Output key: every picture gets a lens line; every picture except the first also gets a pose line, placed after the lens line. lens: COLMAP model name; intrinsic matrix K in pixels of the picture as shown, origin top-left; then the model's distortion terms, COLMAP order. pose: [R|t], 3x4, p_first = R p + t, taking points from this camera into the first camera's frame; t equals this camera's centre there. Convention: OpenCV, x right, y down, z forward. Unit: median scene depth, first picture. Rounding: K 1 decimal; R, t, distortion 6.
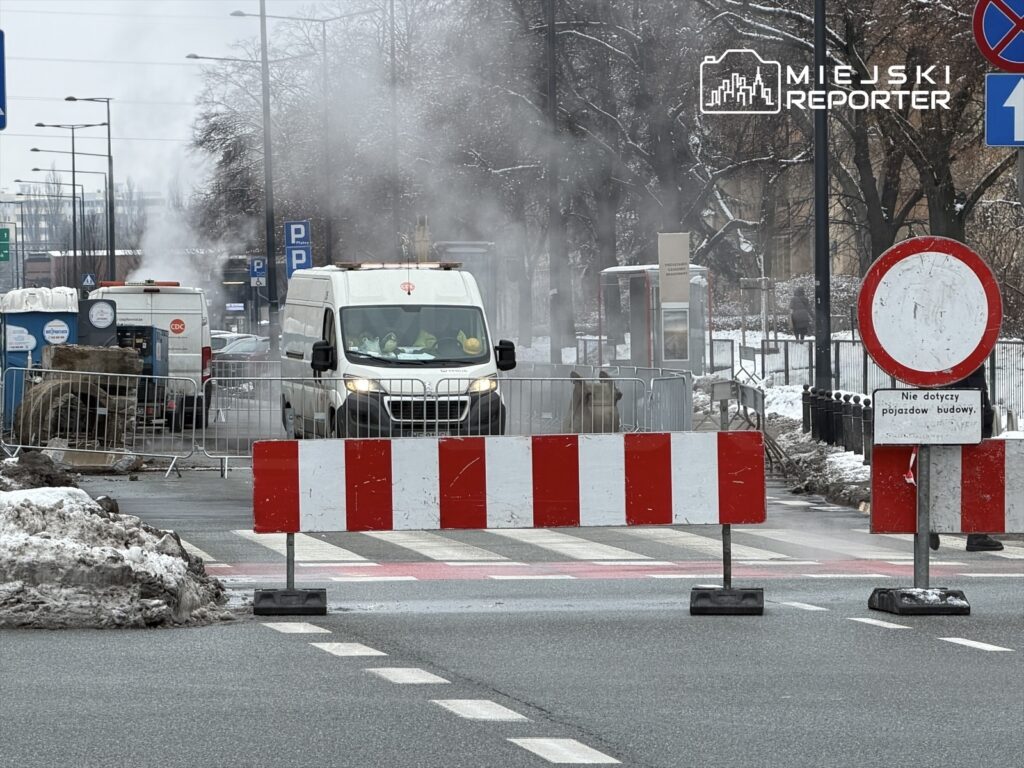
lens RADIAL K [[4067.8, 0, 512.0], [0, 4067.8, 384.0], [0, 0, 1]] dist [0.026548, 1.348394]
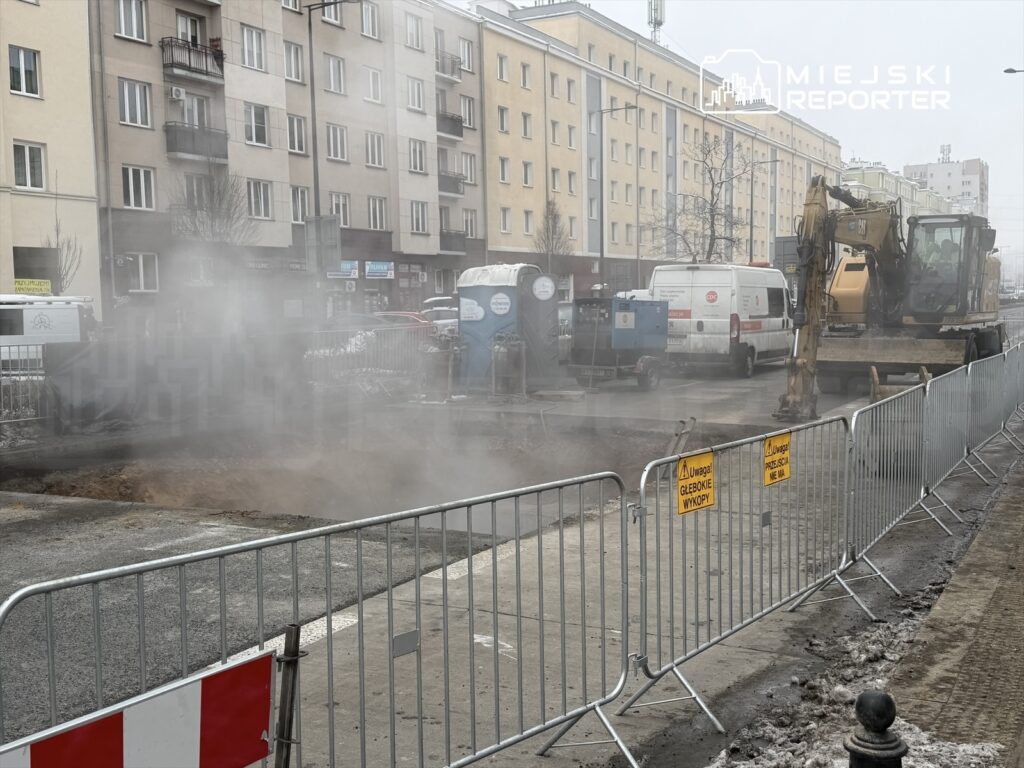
lens RADIAL K [[1163.3, 0, 525.1], [0, 1163.3, 378.1], [0, 0, 1]] dist [0.206880, -0.468390]
pose [[0.809606, 0.038847, -0.585687, 0.164940], [-0.004421, 0.998183, 0.060096, -0.022220], [0.586957, -0.046065, 0.808307, 1.416330]]
